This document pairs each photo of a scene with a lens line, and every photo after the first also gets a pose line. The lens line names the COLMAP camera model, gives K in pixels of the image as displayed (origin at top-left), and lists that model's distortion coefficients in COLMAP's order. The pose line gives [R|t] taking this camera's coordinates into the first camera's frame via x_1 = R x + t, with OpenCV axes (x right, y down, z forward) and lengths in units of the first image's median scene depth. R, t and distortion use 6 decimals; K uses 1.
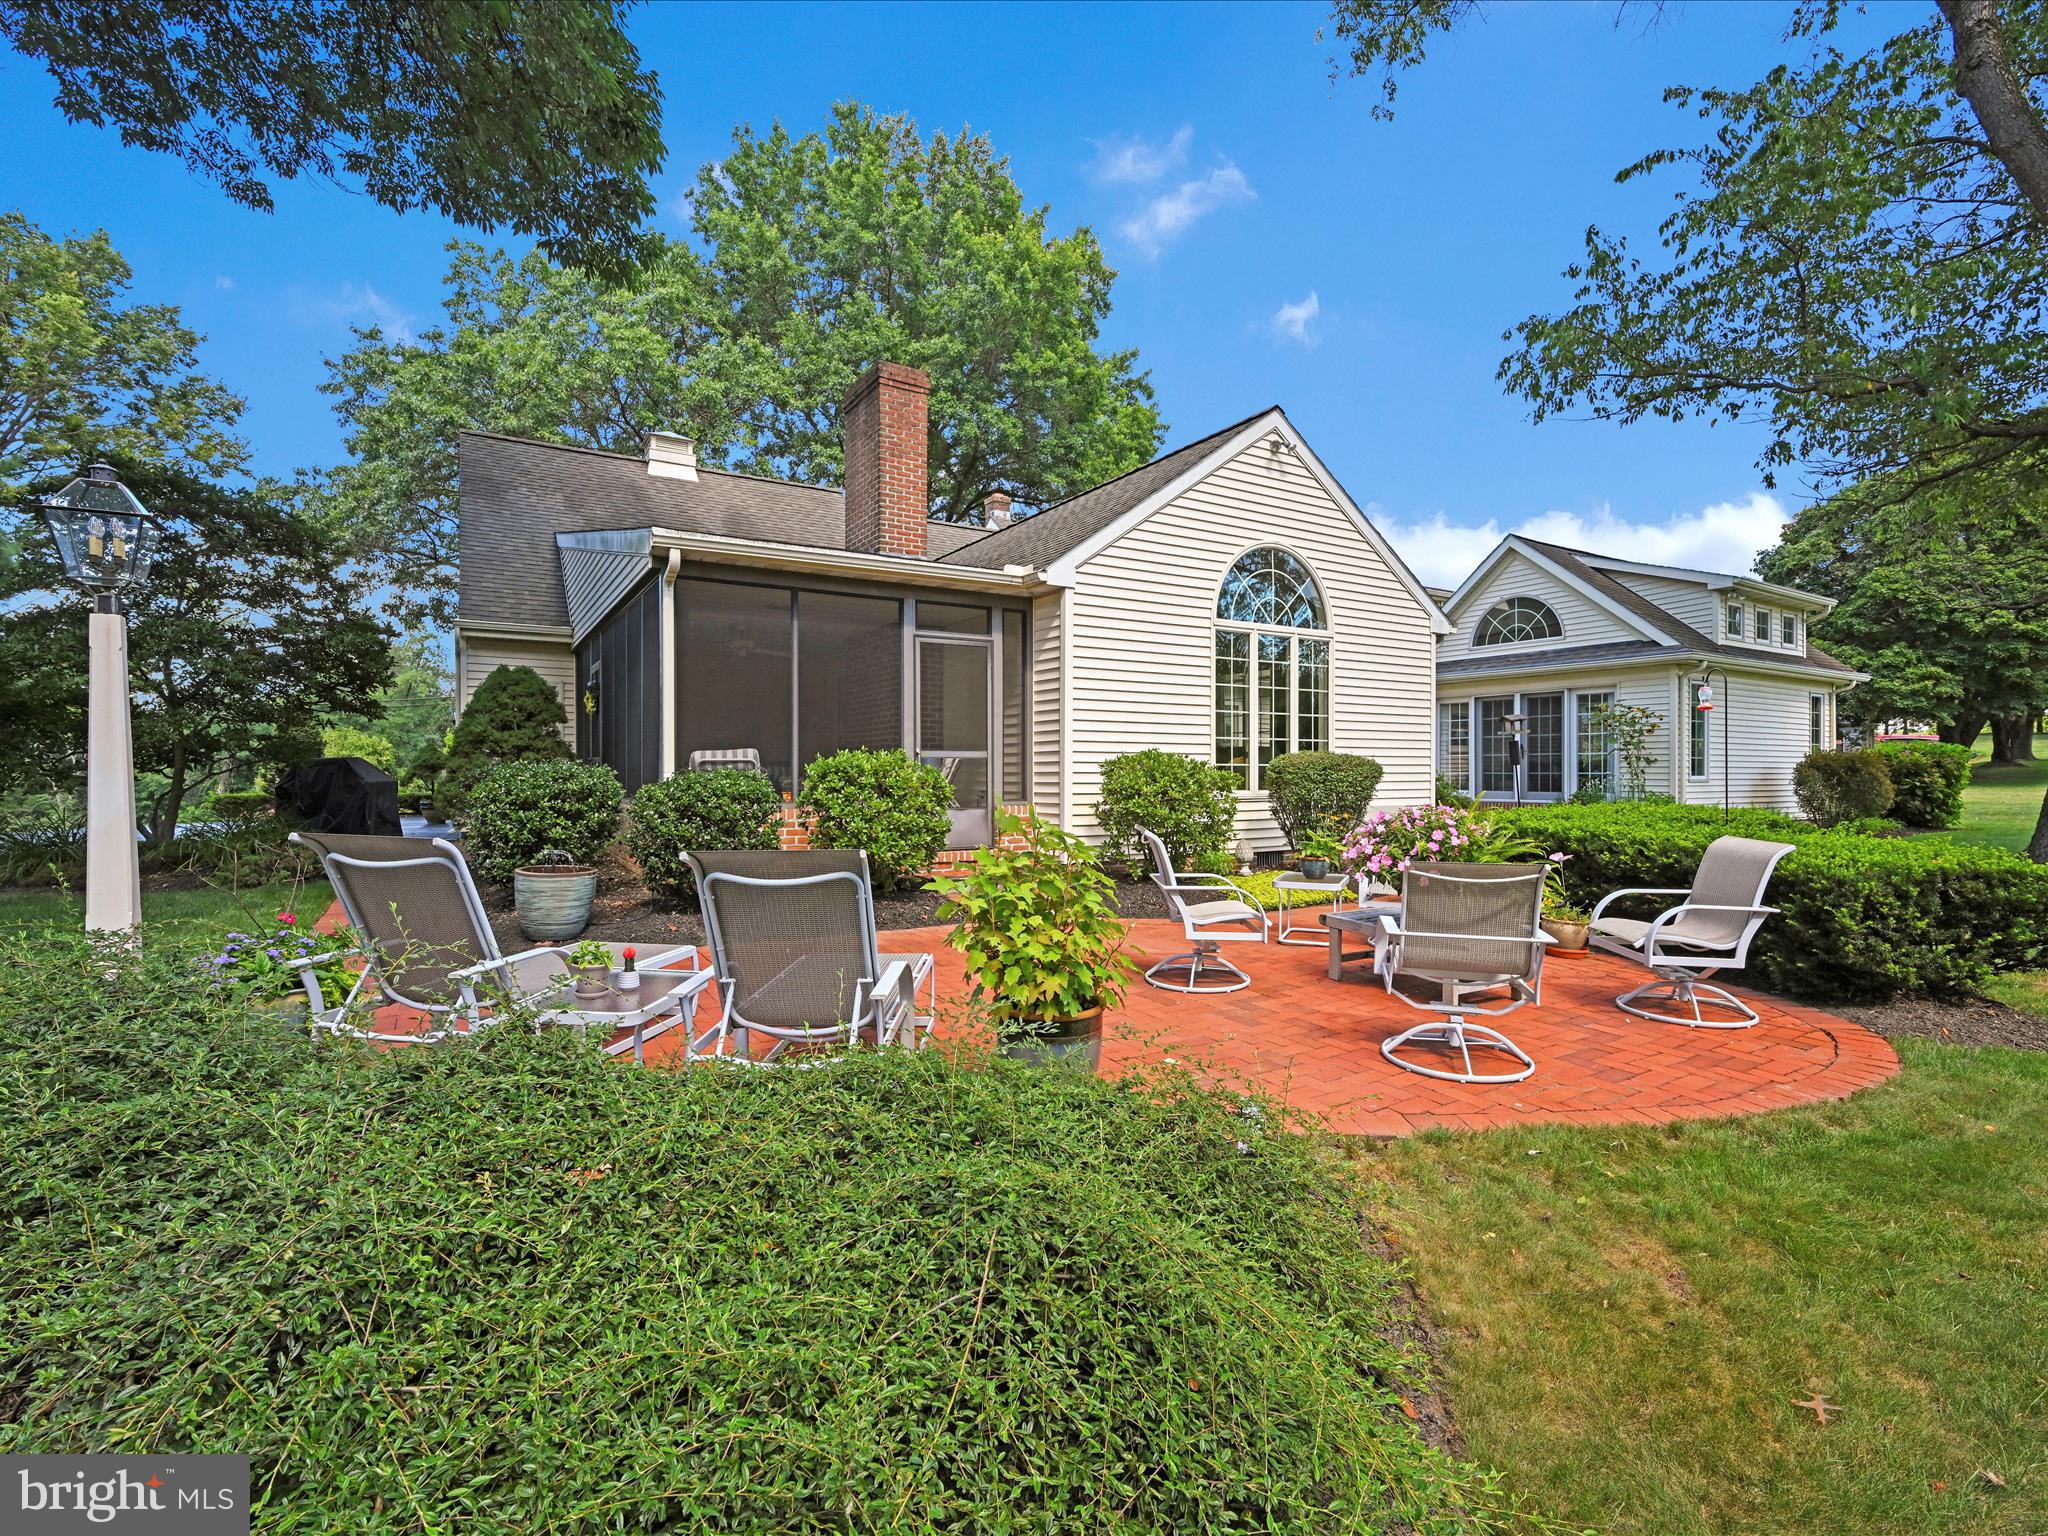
lens RADIAL K [[916.1, 0, 1015.2], [0, 916.1, 771.4], [0, 0, 1]] dist [0.002156, -0.000262]
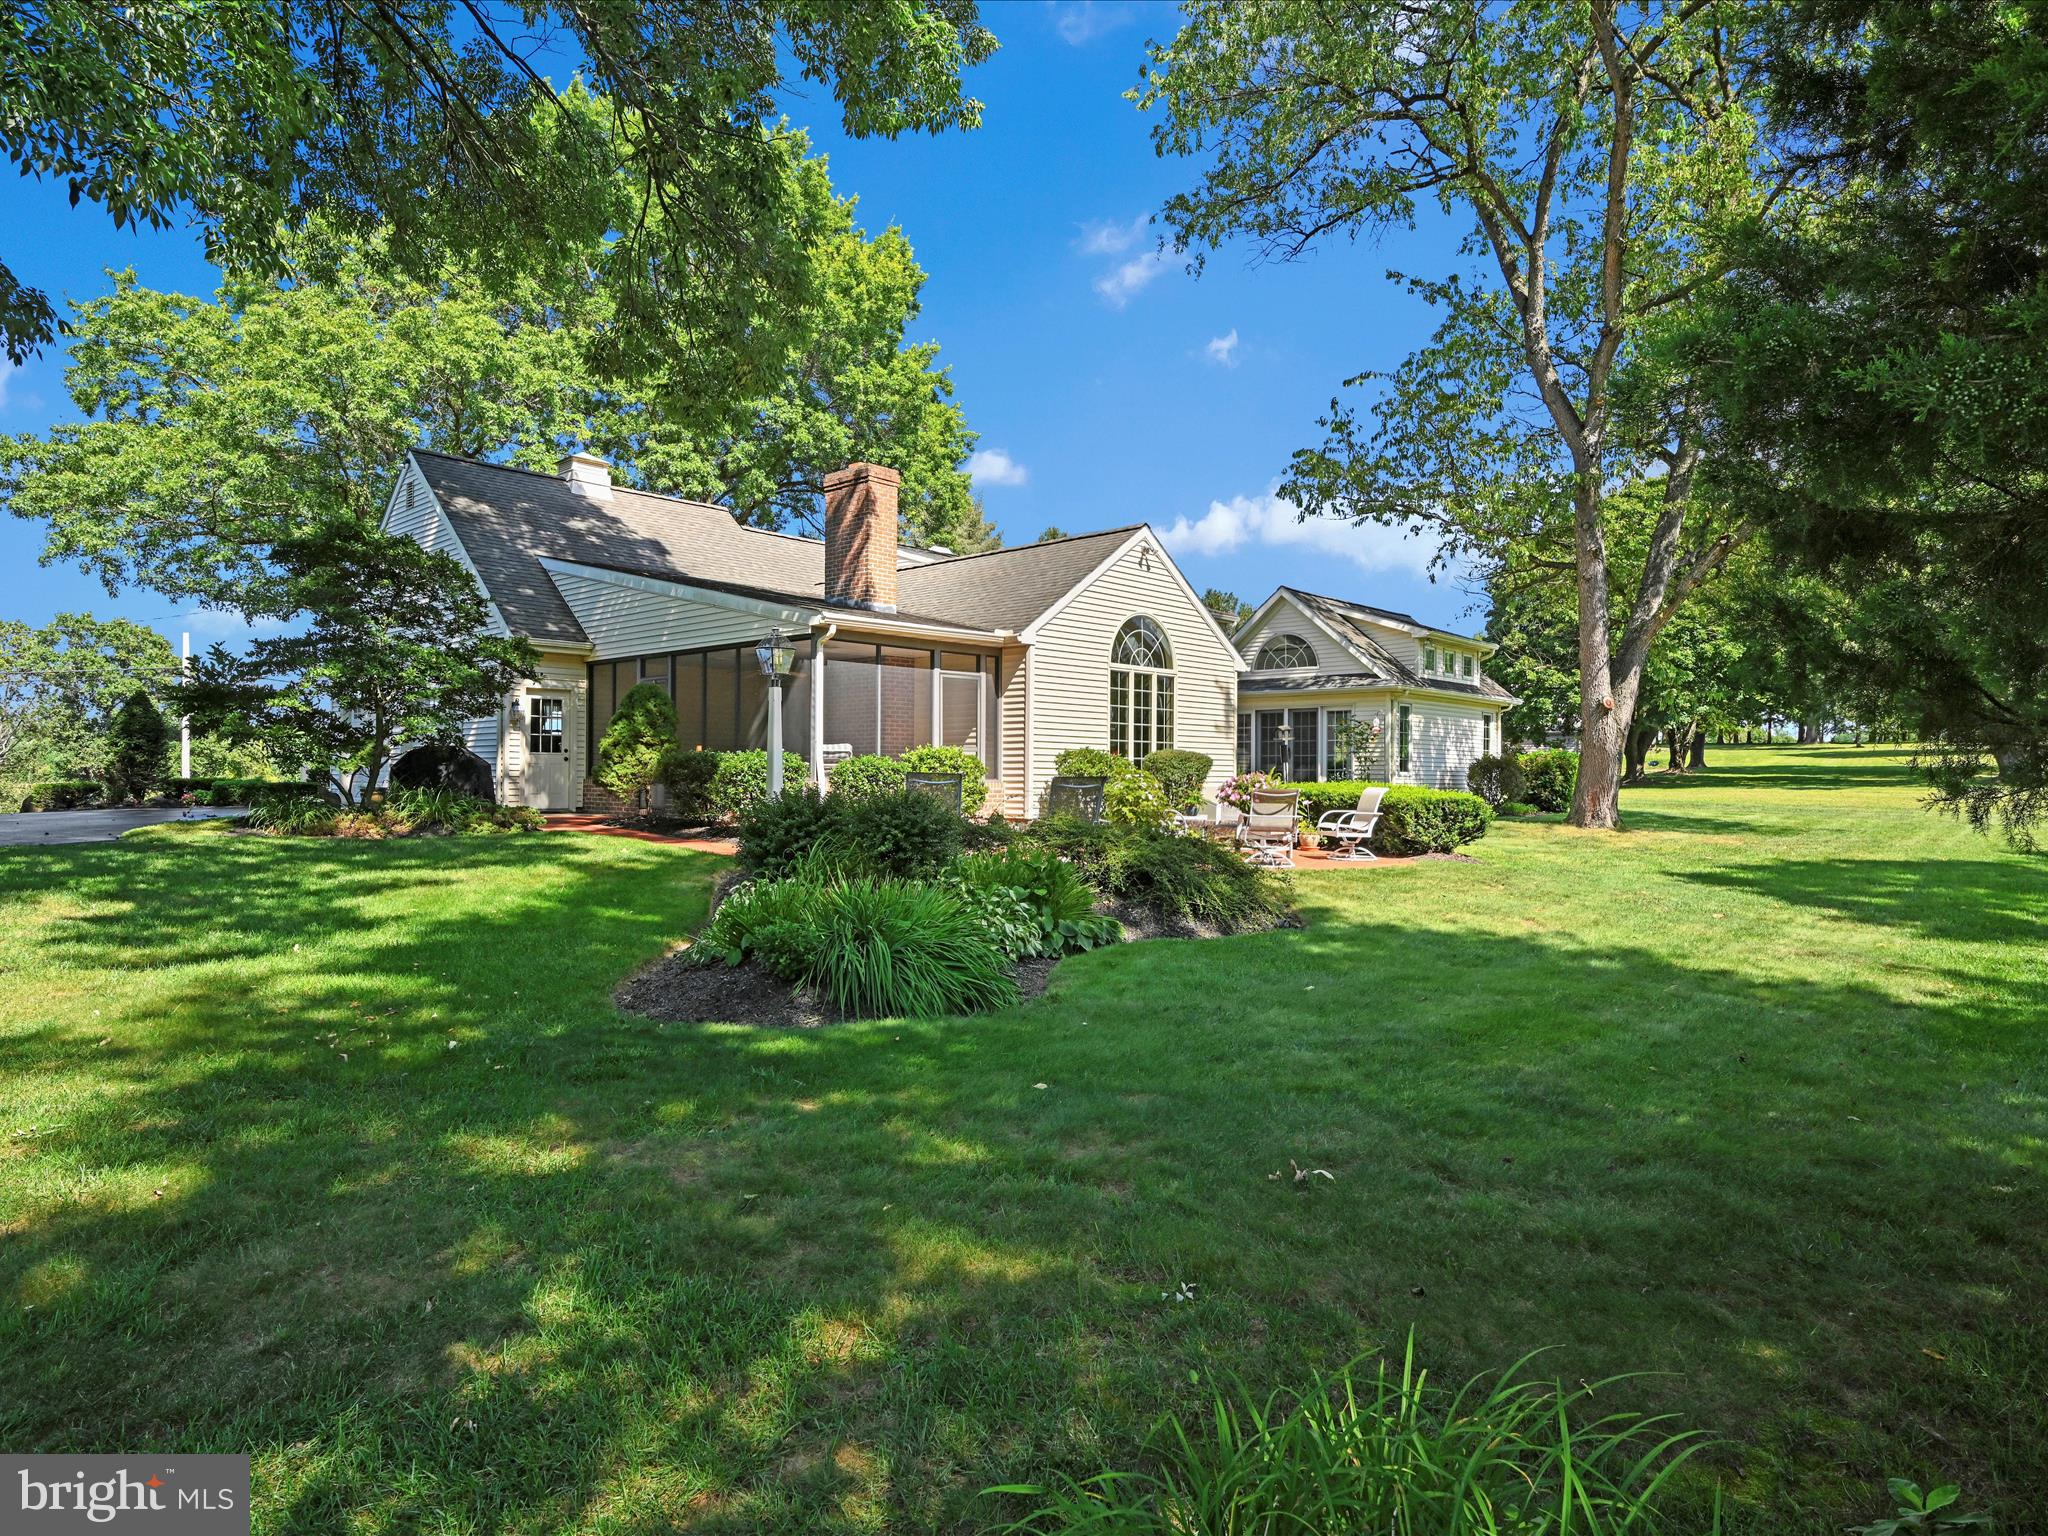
lens RADIAL K [[1150.0, 0, 945.4], [0, 1150.0, 772.0], [0, 0, 1]] dist [-0.030773, -0.000003]
pose [[0.976637, 0.008643, 0.214720, -0.428545], [-0.008239, 0.999962, -0.002773, 0.022468], [-0.214736, 0.000939, 0.976672, -0.761141]]
